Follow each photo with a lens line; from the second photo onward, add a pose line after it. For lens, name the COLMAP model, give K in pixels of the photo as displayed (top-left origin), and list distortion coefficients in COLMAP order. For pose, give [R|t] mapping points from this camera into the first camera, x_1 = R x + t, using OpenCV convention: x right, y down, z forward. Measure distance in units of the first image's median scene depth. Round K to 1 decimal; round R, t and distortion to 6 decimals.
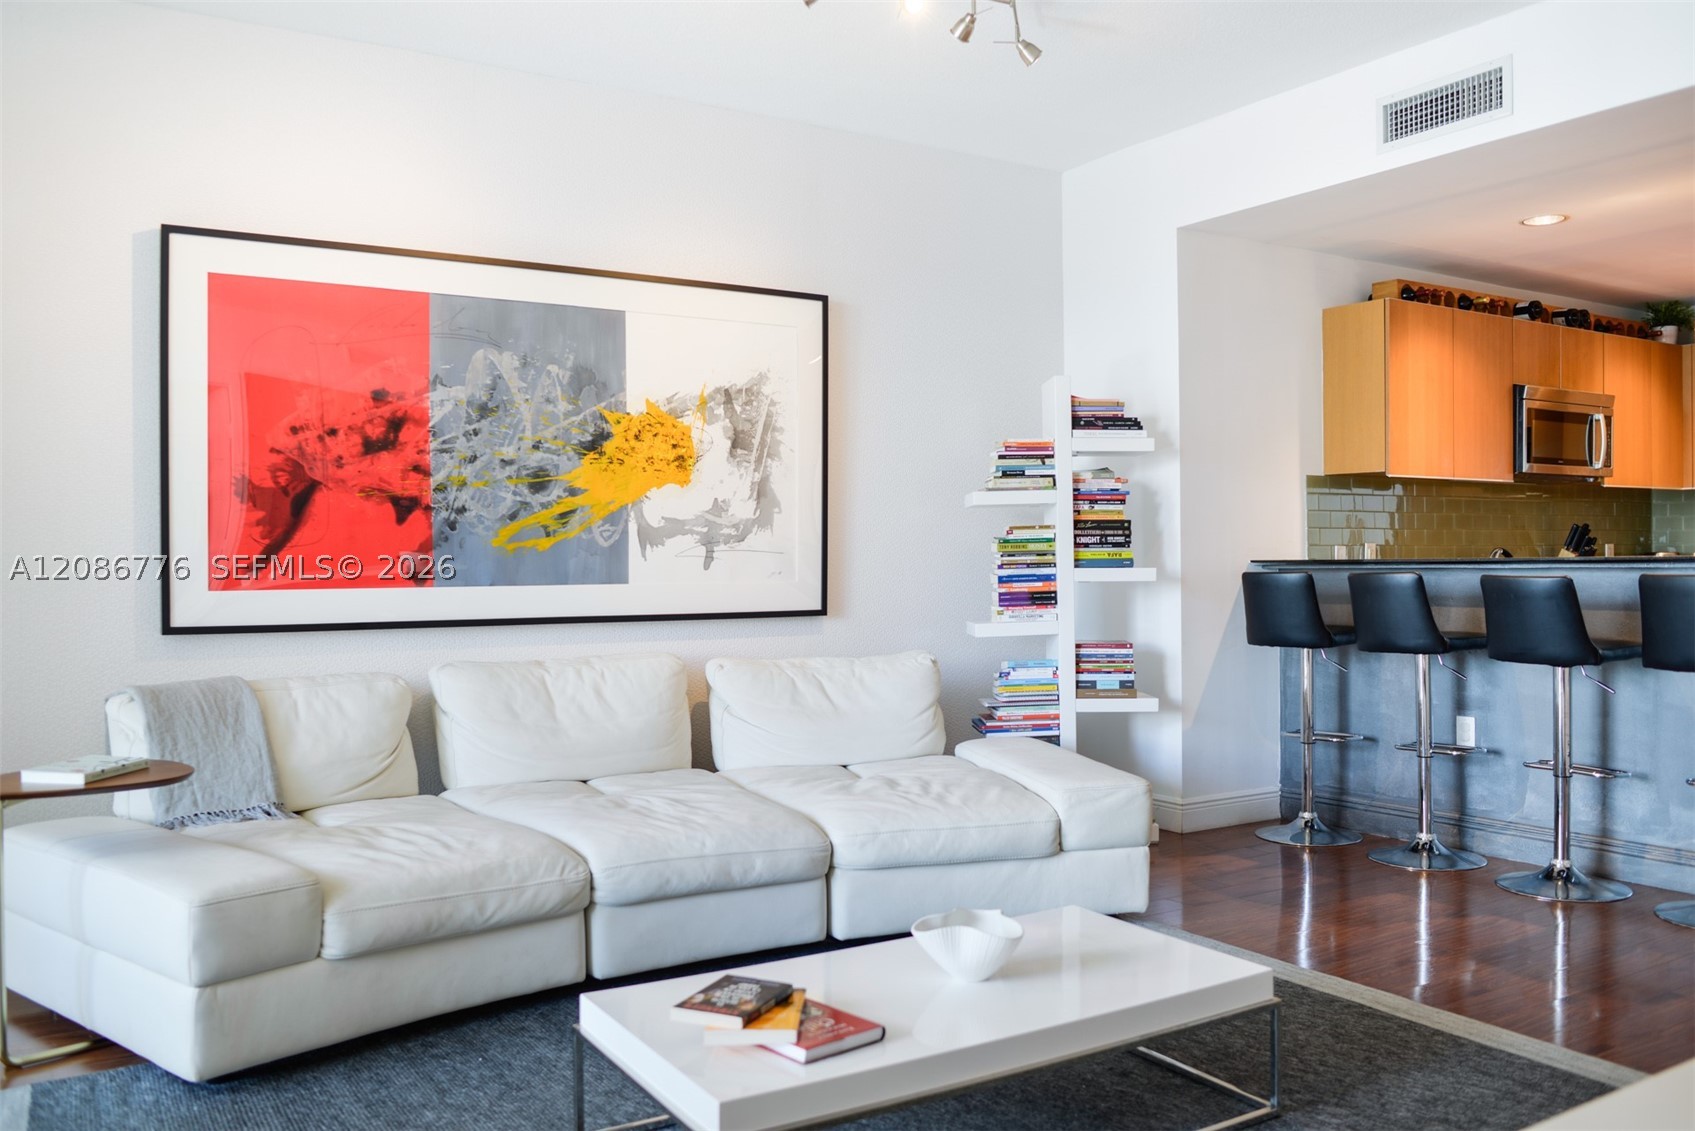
lens RADIAL K [[1363.5, 0, 842.7], [0, 1363.5, 563.3], [0, 0, 1]] dist [-0.080482, 0.069584]
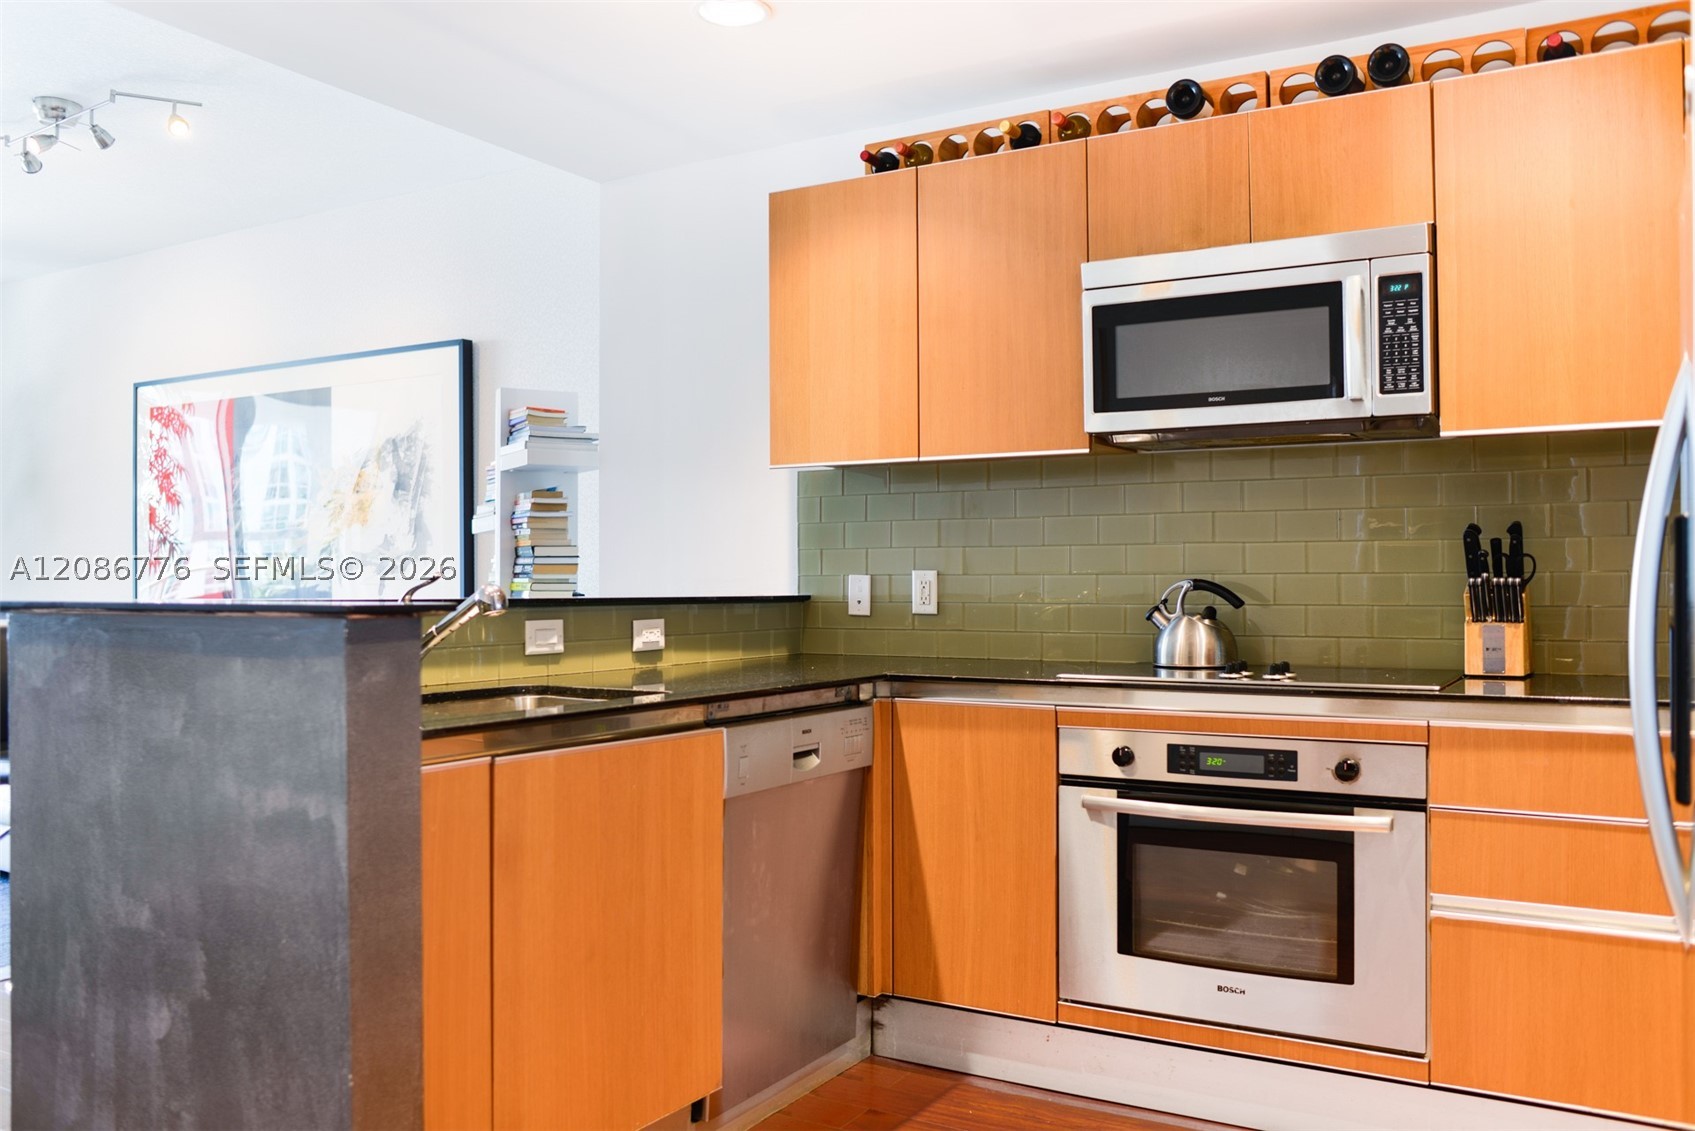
lens RADIAL K [[1363.5, 0, 842.7], [0, 1363.5, 563.3], [0, 0, 1]] dist [-0.080482, 0.069584]
pose [[0.463115, -0.005724, -0.886280, 1.109321], [-0.006516, 0.999930, -0.009863, -0.013891], [0.886274, 0.010343, 0.463046, 0.810145]]
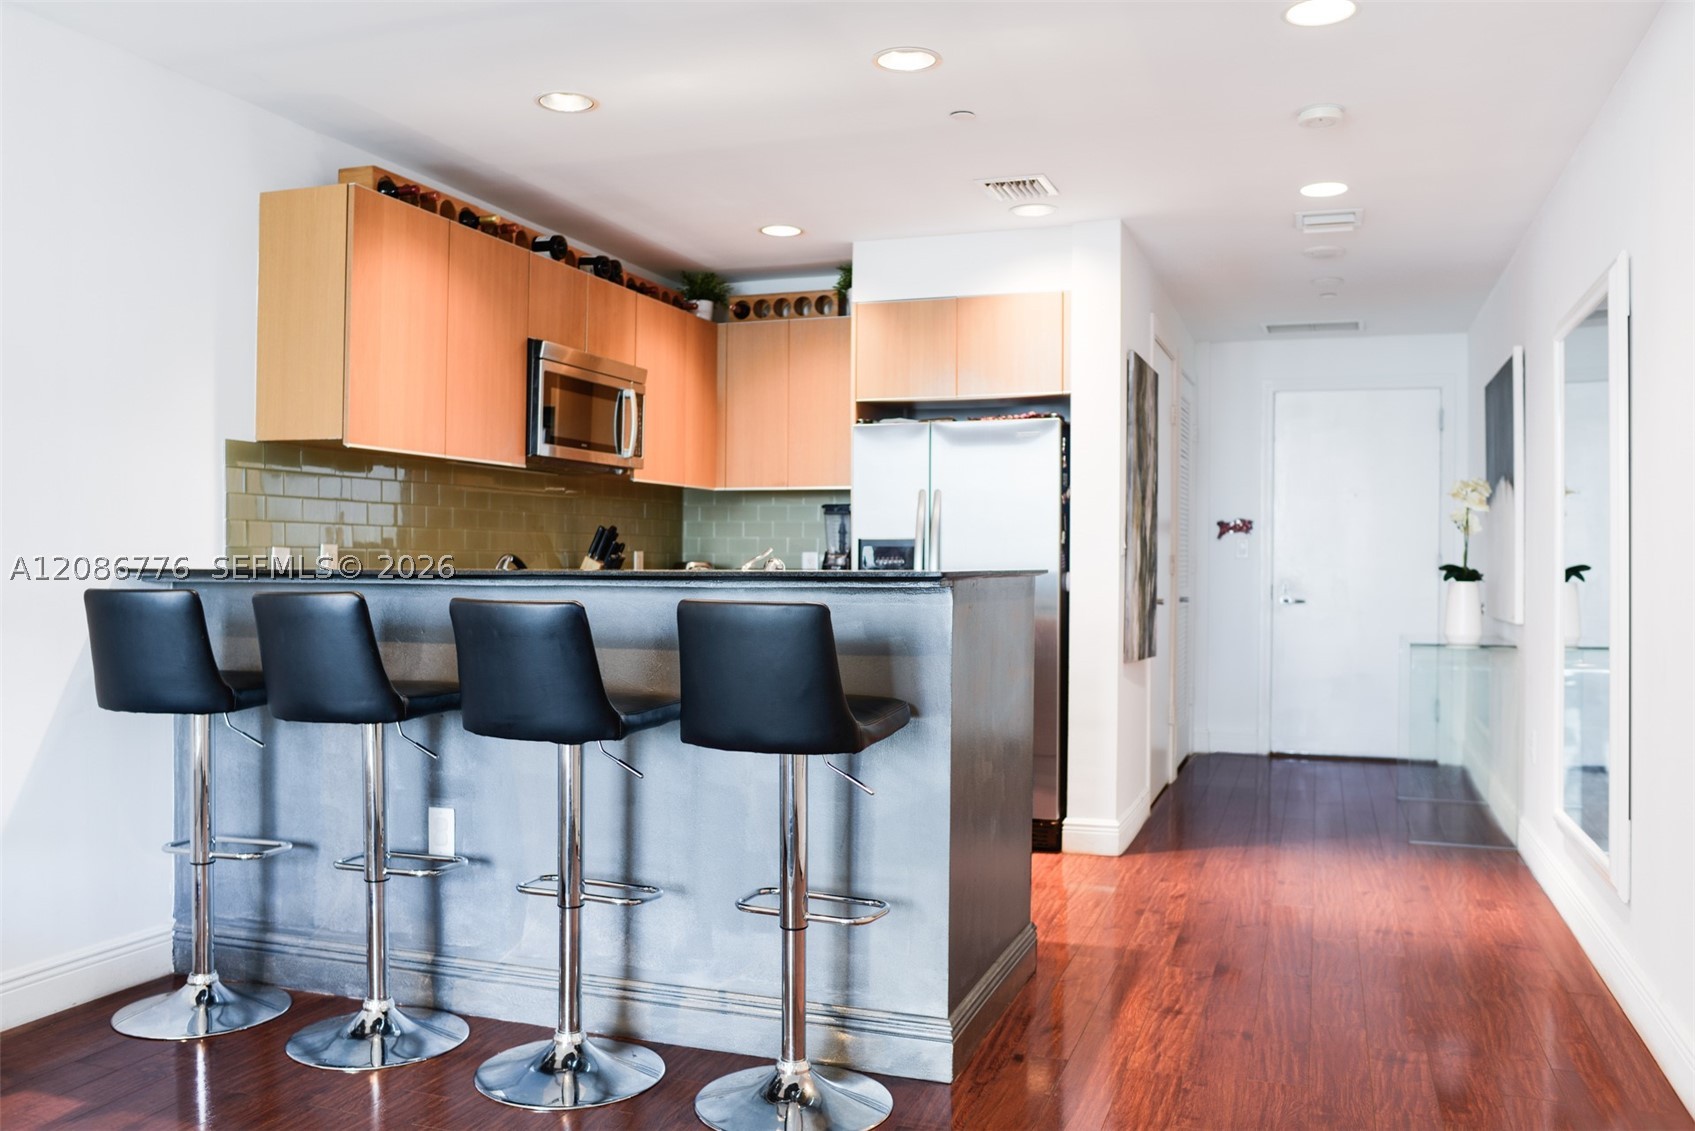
lens RADIAL K [[1363.5, 0, 842.7], [0, 1363.5, 563.3], [0, 0, 1]] dist [-0.080482, 0.069584]
pose [[0.784802, 0.012451, 0.619621, 0.201778], [-0.011627, 0.999918, -0.005366, -0.005520], [-0.619637, -0.002993, 0.784883, 0.349569]]
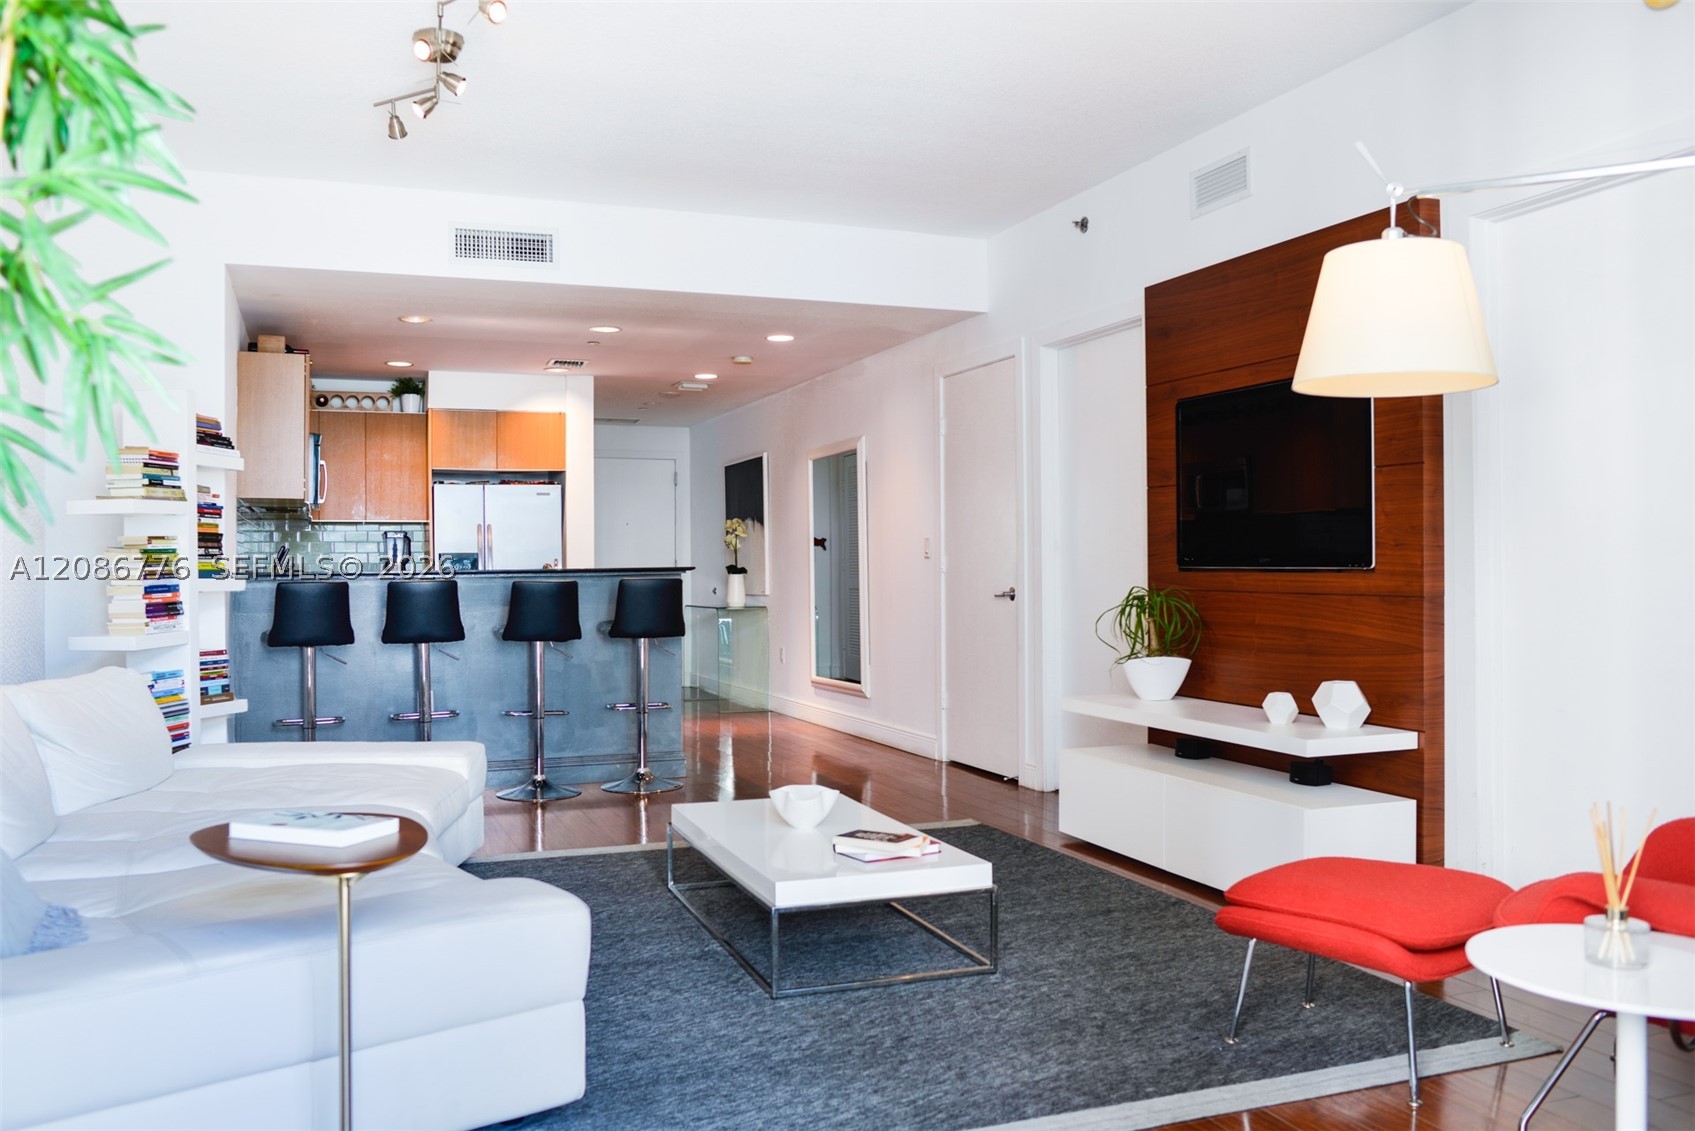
lens RADIAL K [[1363.5, 0, 842.7], [0, 1363.5, 563.3], [0, 0, 1]] dist [-0.080482, 0.069584]
pose [[0.188467, 0.010819, 0.982020, -0.756555], [0.010396, 0.999861, -0.013011, 0.010568], [-0.982025, 0.012661, 0.188328, 0.340297]]
